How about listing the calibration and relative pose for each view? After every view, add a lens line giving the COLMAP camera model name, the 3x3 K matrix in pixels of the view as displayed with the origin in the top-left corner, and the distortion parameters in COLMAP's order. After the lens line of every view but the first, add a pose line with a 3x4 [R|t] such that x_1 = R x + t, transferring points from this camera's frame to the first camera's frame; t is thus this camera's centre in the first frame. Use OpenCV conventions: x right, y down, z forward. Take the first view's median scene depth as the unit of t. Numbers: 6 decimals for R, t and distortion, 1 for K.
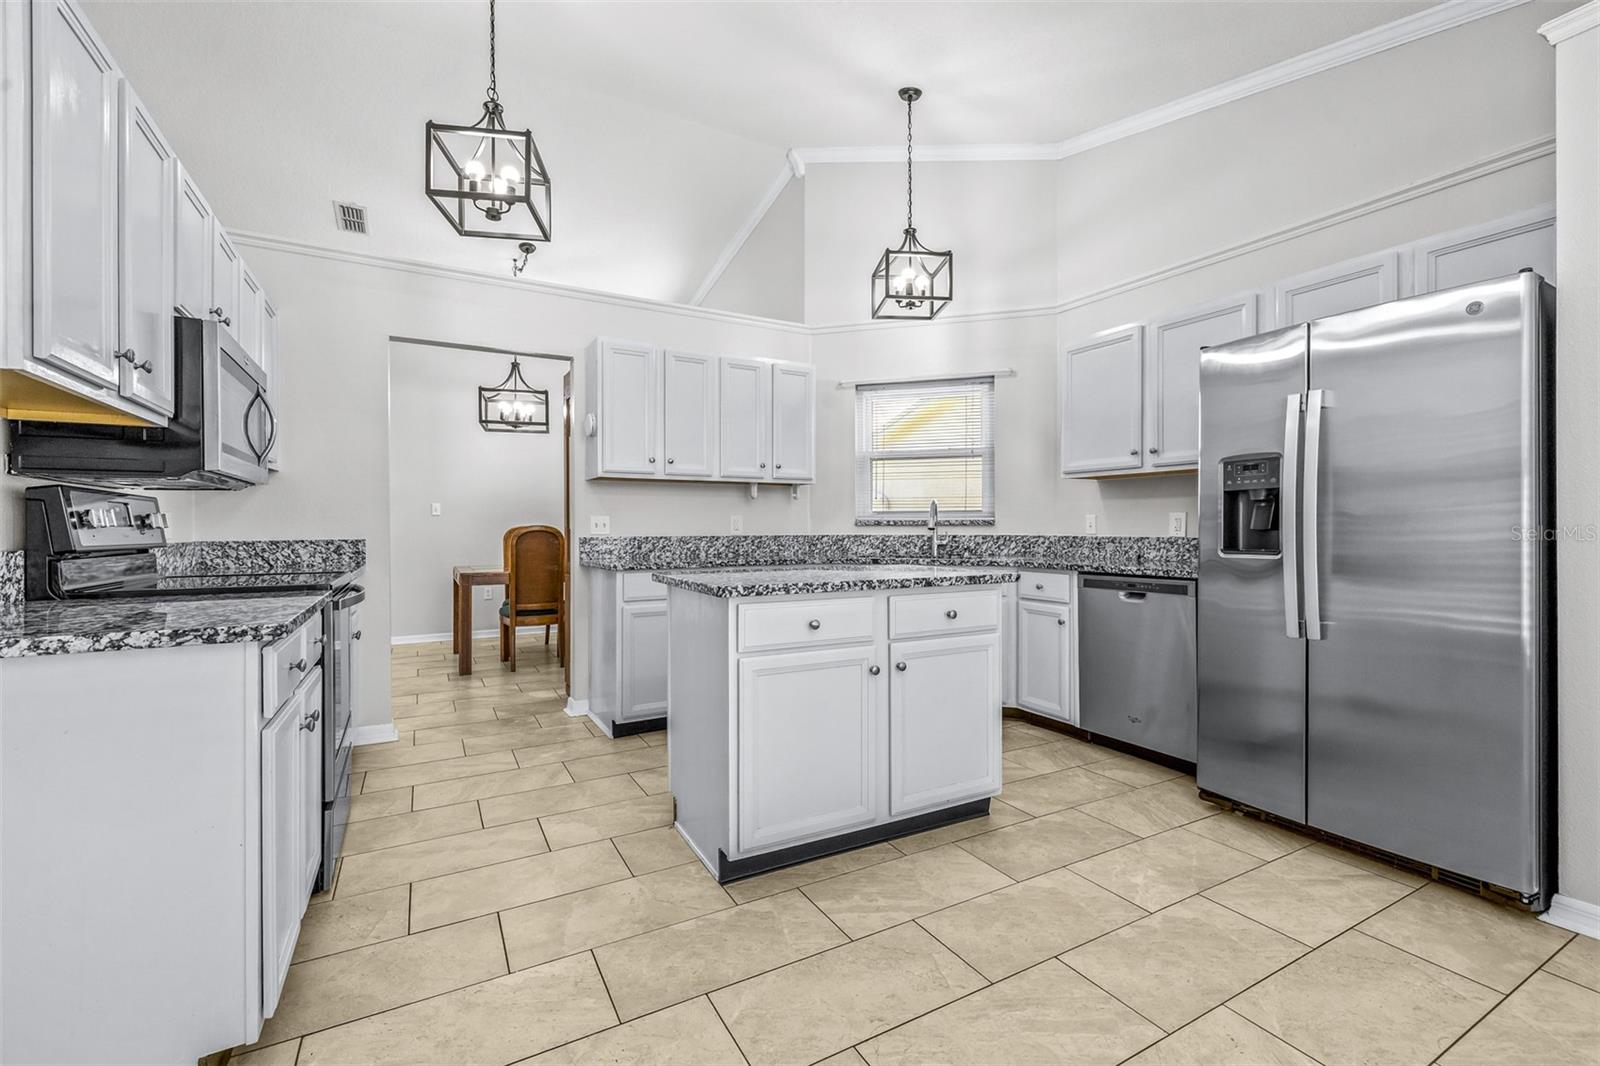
lens RADIAL K [[680.4, 0, 797.9], [0, 680.4, 528.6], [0, 0, 1]] dist [-0.003529, 0.001755]
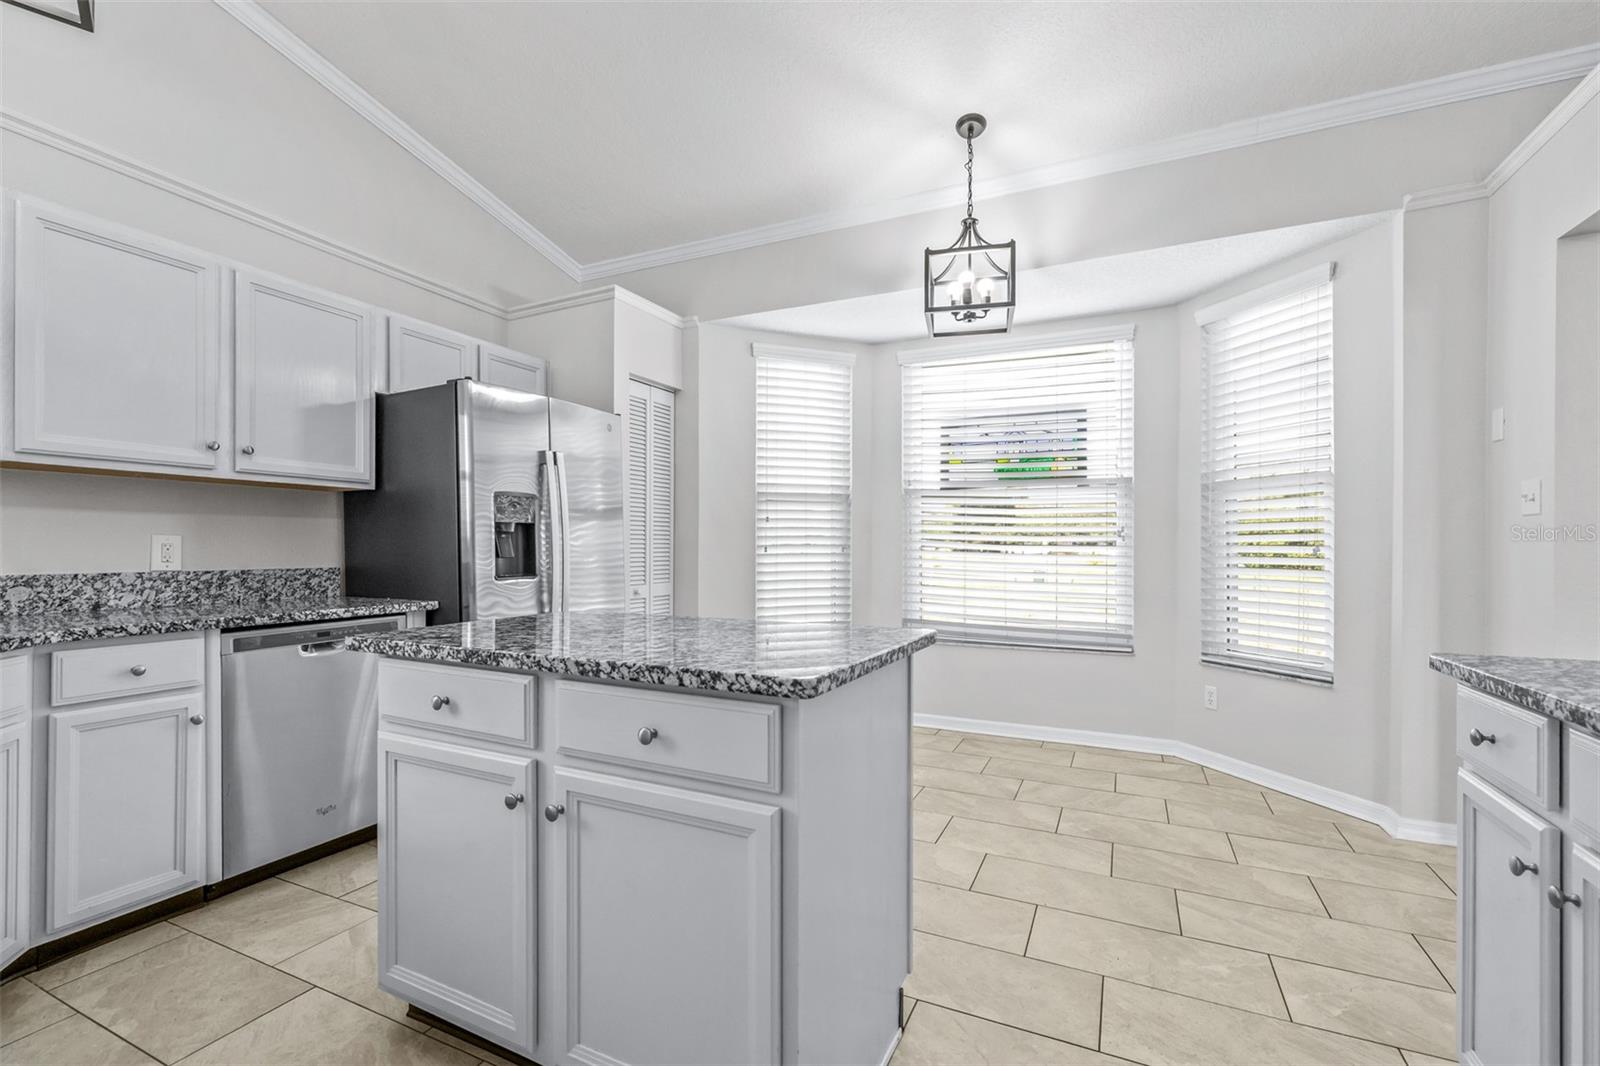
lens RADIAL K [[680.4, 0, 804.3], [0, 680.4, 543.0], [0, 0, 1]] dist [-0.003529, 0.001755]
pose [[-0.593453, 0.008332, 0.804825, -0.397512], [0.002255, 0.999960, -0.008689, -0.008946], [-0.804865, -0.003341, -0.593448, 0.926448]]
